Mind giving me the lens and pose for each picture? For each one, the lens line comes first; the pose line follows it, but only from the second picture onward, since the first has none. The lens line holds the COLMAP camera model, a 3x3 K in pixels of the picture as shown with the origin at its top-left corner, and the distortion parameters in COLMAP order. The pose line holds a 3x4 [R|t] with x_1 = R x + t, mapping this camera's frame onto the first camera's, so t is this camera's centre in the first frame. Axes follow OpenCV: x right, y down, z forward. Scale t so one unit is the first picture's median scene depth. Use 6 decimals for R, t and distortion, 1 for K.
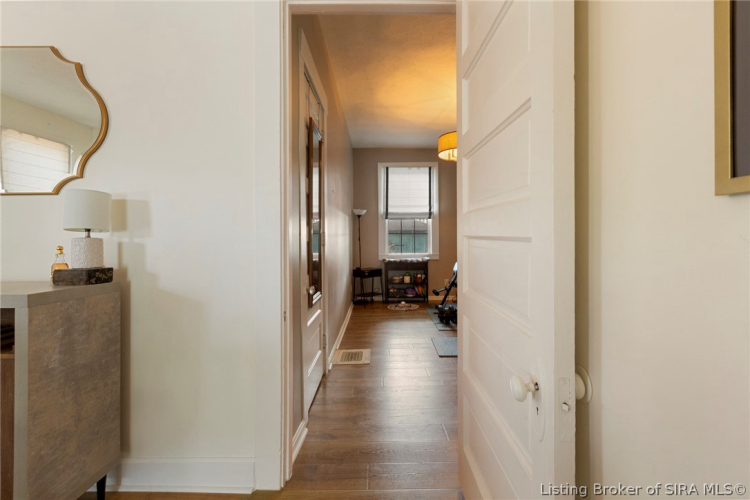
lens RADIAL K [[333.8, 0, 372.9], [0, 333.8, 251.9], [0, 0, 1]] dist [-0.001242, -0.000272]
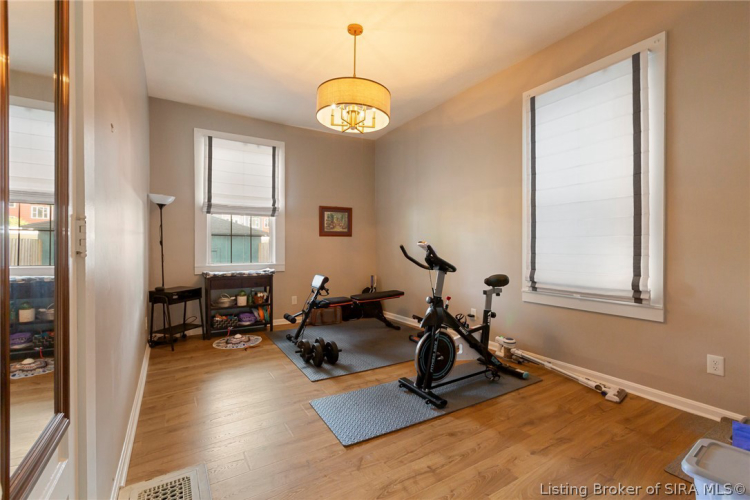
lens RADIAL K [[333.8, 0, 372.9], [0, 333.8, 251.9], [0, 0, 1]] dist [-0.001242, -0.000272]
pose [[0.849484, 0.001033, 0.527614, -0.033884], [0.008410, 0.999845, -0.015499, -0.007001], [-0.527548, 0.017603, 0.849343, 0.256097]]
